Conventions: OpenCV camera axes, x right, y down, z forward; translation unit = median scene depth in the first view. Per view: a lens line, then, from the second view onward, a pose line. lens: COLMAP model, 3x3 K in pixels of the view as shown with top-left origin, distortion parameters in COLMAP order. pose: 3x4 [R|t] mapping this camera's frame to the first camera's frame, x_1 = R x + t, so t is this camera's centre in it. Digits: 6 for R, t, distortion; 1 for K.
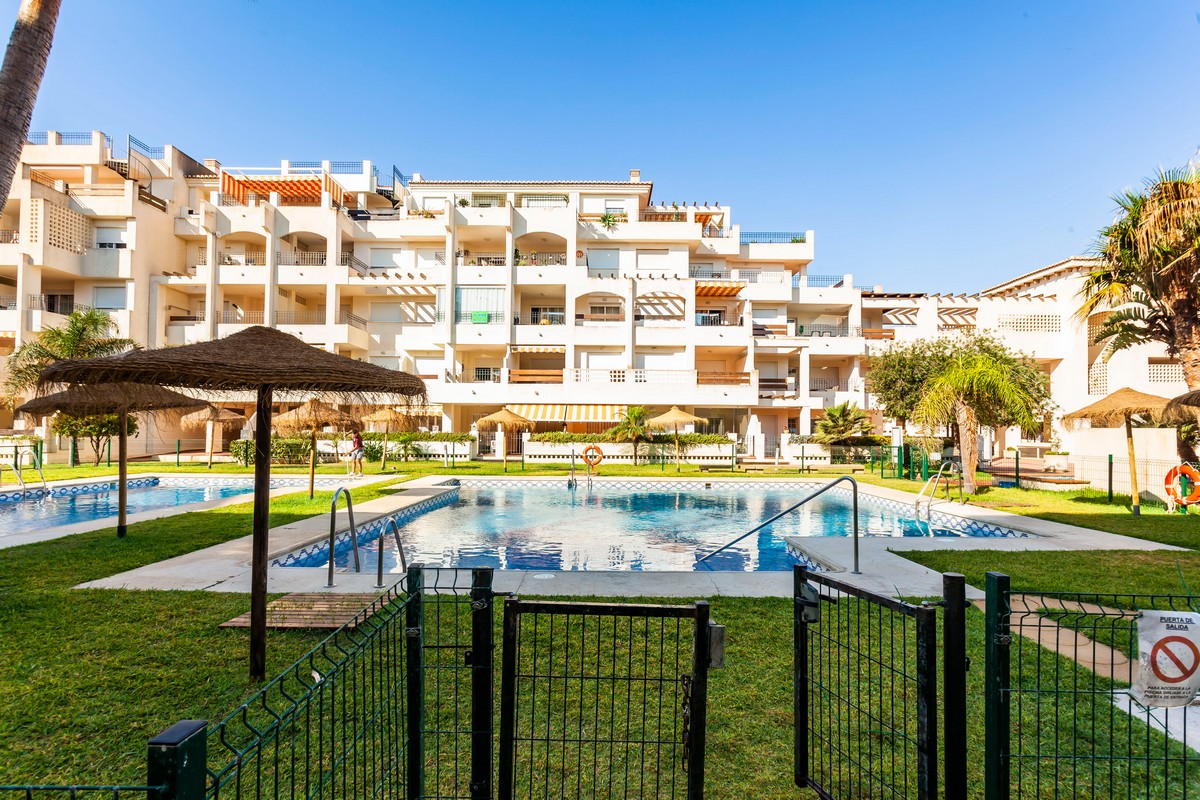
lens RADIAL K [[587.3, 0, 601.2], [0, 587.3, 410.3], [0, 0, 1]] dist [-0.004013, 0.010470]
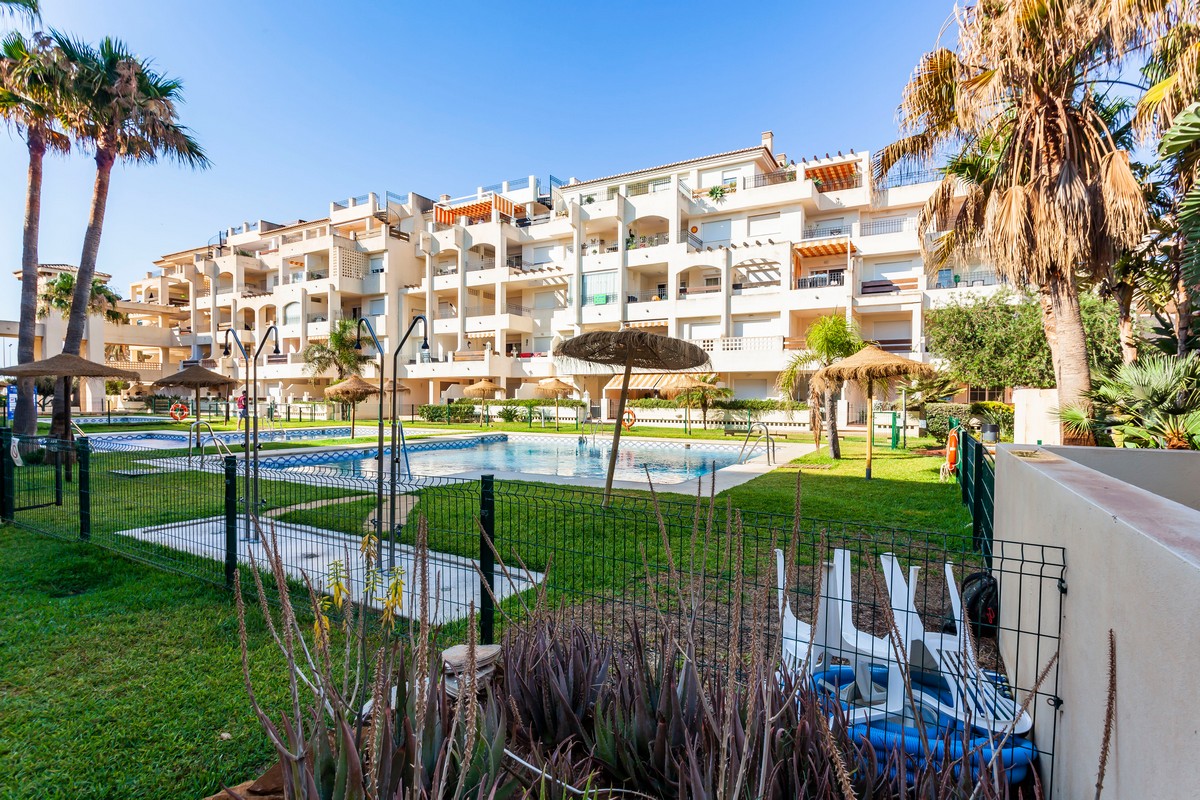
lens RADIAL K [[587.3, 0, 601.2], [0, 587.3, 410.3], [0, 0, 1]] dist [-0.004013, 0.010470]
pose [[0.874664, 0.008078, -0.484662, 0.350829], [0.017759, 0.998656, 0.048694, 0.003084], [0.484404, -0.051197, 0.873345, -0.016668]]
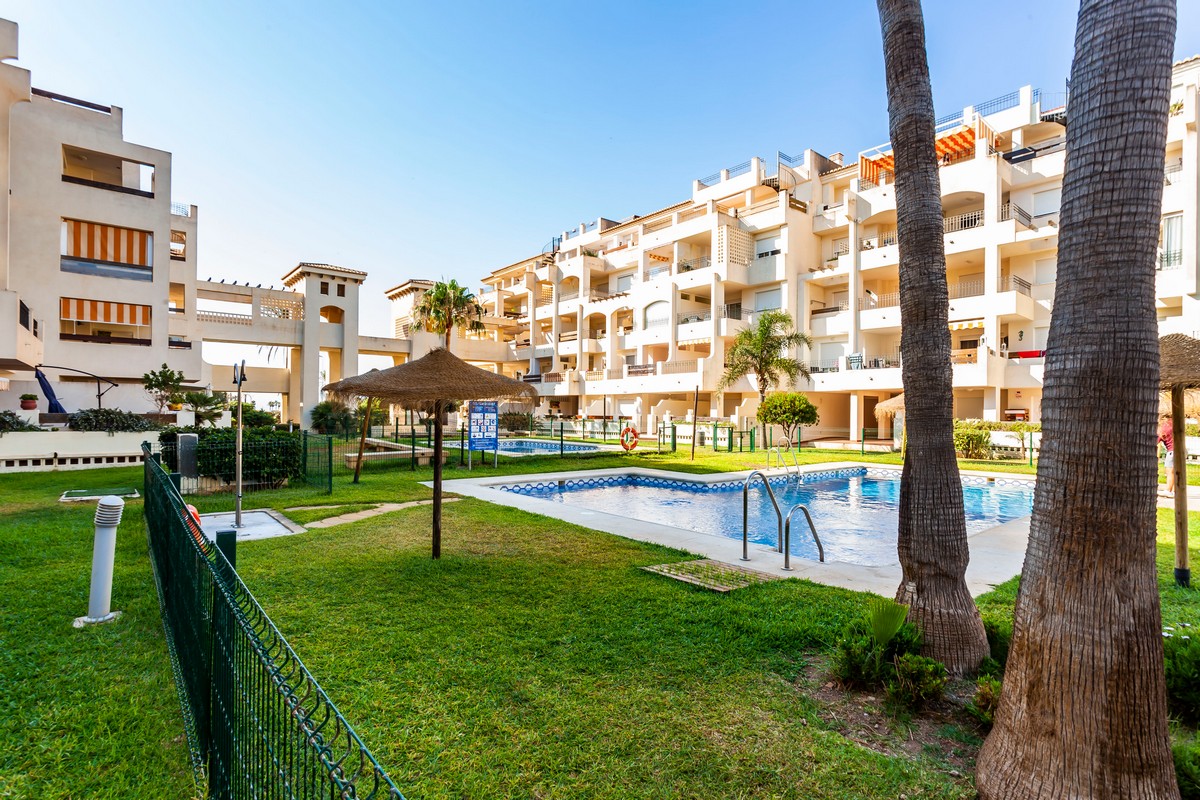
lens RADIAL K [[587.3, 0, 601.2], [0, 587.3, 410.3], [0, 0, 1]] dist [-0.004013, 0.010470]
pose [[0.648947, -0.002793, -0.760829, -0.180524], [0.019421, 0.999728, 0.012895, -0.000885], [0.760586, -0.023144, 0.648825, 0.019404]]
